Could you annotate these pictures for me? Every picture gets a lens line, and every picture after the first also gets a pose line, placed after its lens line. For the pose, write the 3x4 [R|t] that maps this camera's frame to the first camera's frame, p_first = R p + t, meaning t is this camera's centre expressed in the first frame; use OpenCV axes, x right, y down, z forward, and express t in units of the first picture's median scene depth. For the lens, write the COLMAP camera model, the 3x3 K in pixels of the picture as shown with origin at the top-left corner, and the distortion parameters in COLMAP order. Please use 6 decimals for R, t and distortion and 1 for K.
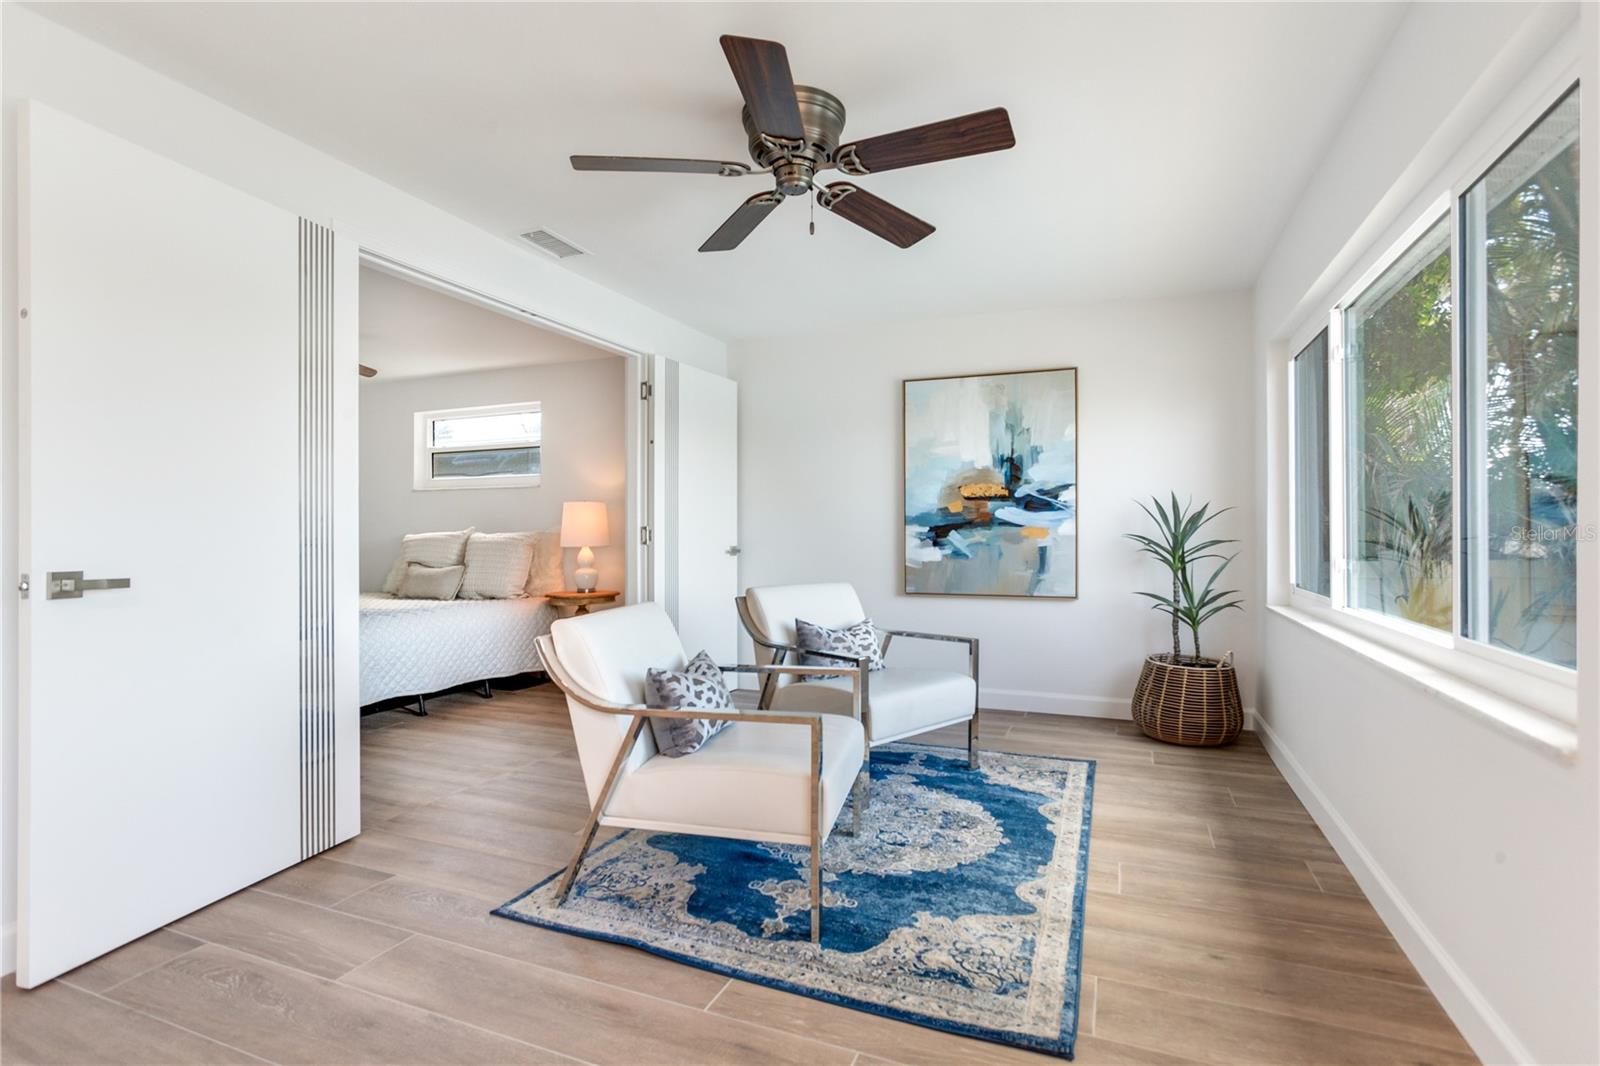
lens RADIAL K [[788.3, 0, 805.4], [0, 788.3, 525.4], [0, 0, 1]] dist [-0.000300, 0.001102]
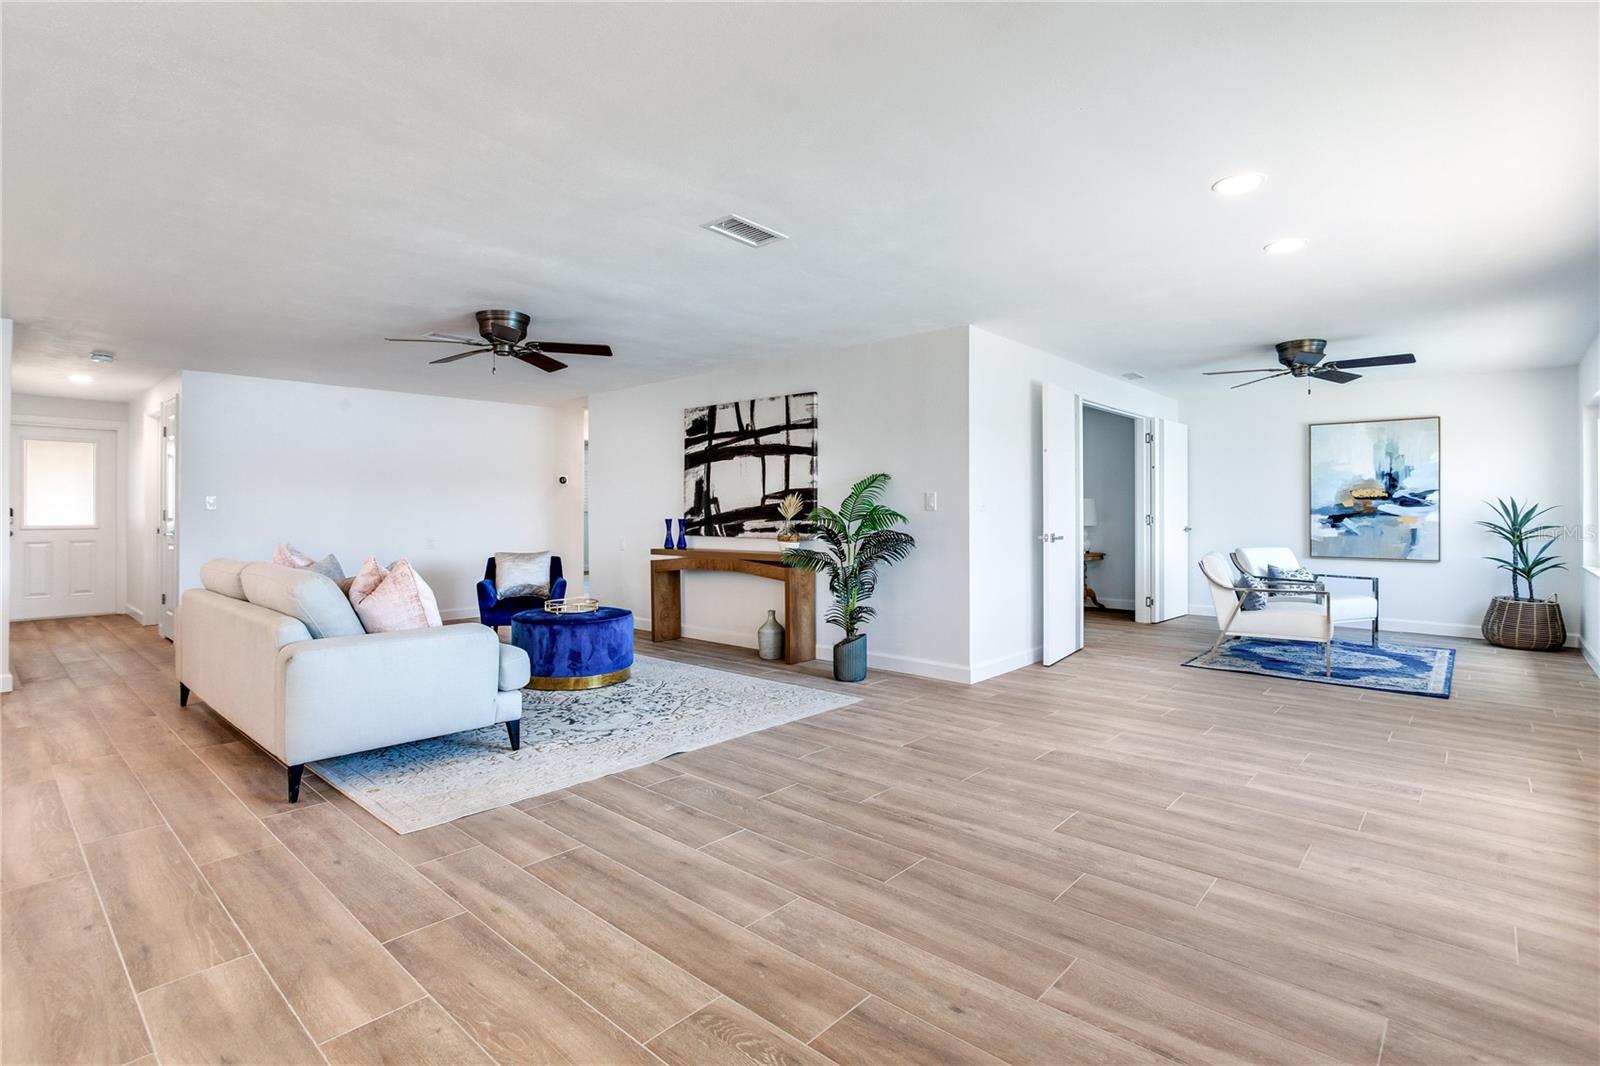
lens RADIAL K [[792.7, 0, 780.6], [0, 792.7, 501.7], [0, 0, 1]] dist [-0.062491, 0.034400]
pose [[0.936551, 0.001288, -0.350530, -0.354640], [-0.001692, 0.999998, -0.000844, -0.024624], [0.350528, 0.001384, 0.936551, -0.920808]]
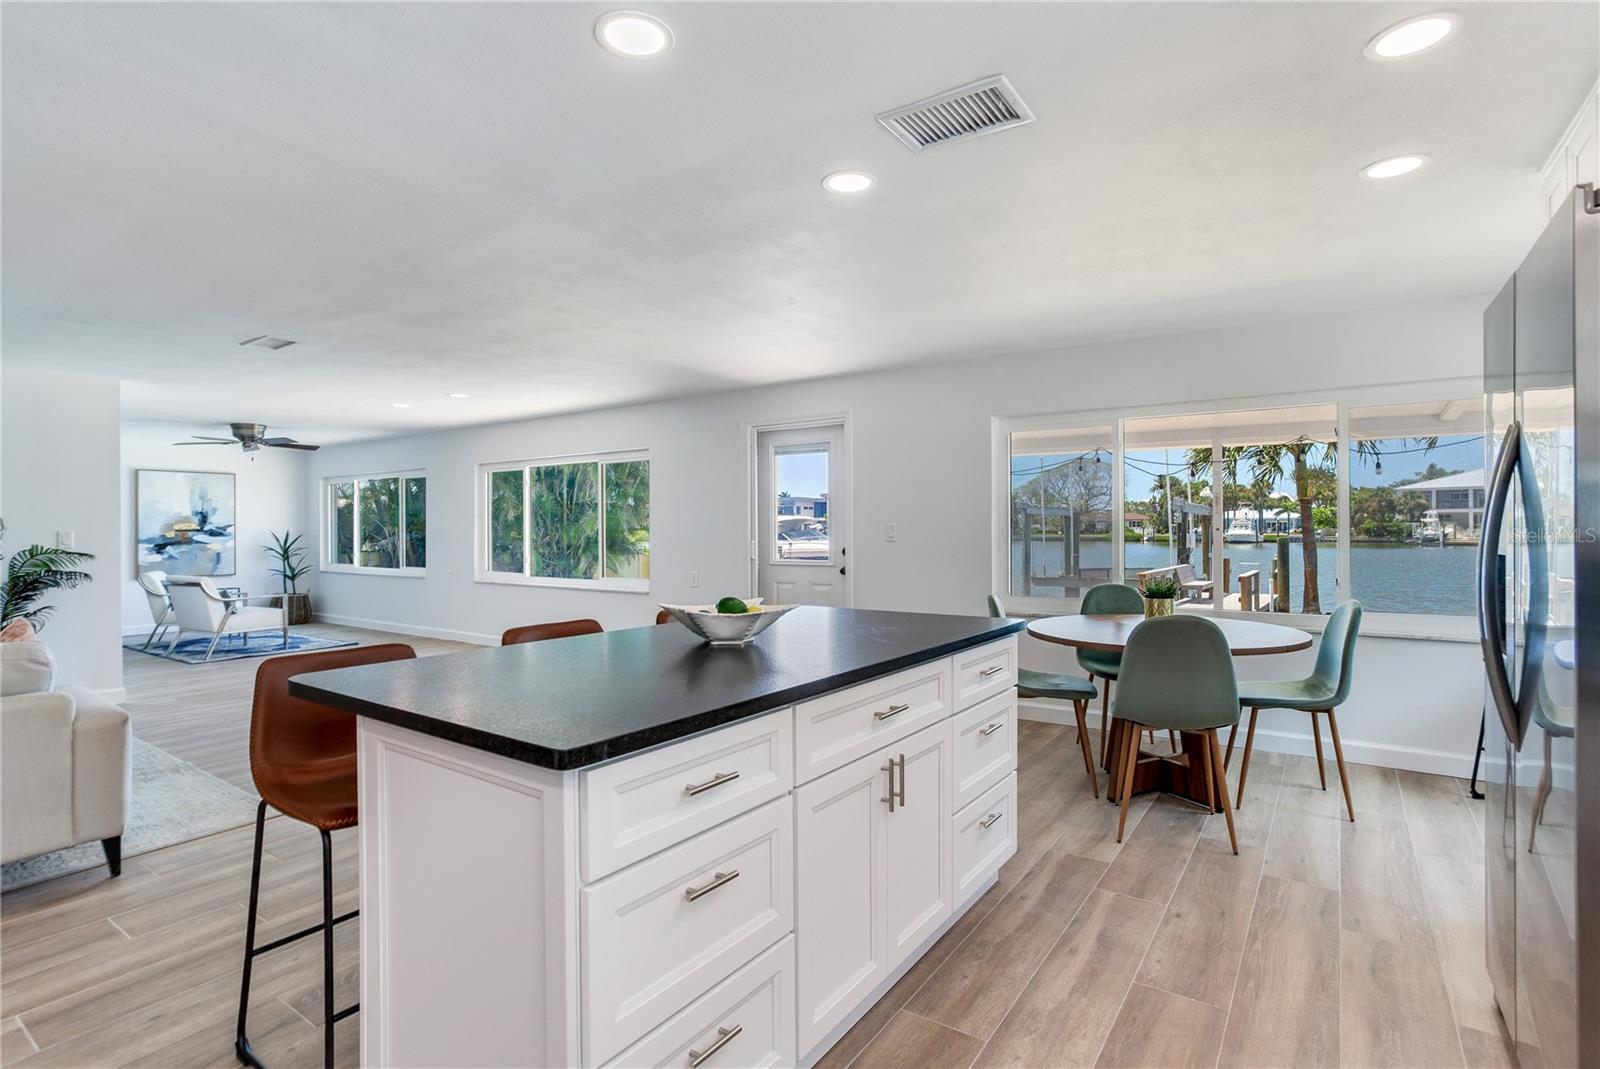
lens RADIAL K [[788.3, 0, 805.4], [0, 788.3, 526.9], [0, 0, 1]] dist [-0.000300, 0.001102]
pose [[0.227161, 0.002019, 0.973855, -1.503520], [-0.003552, 0.999993, -0.001244, -0.048805], [-0.973851, -0.003176, 0.227166, -1.134855]]
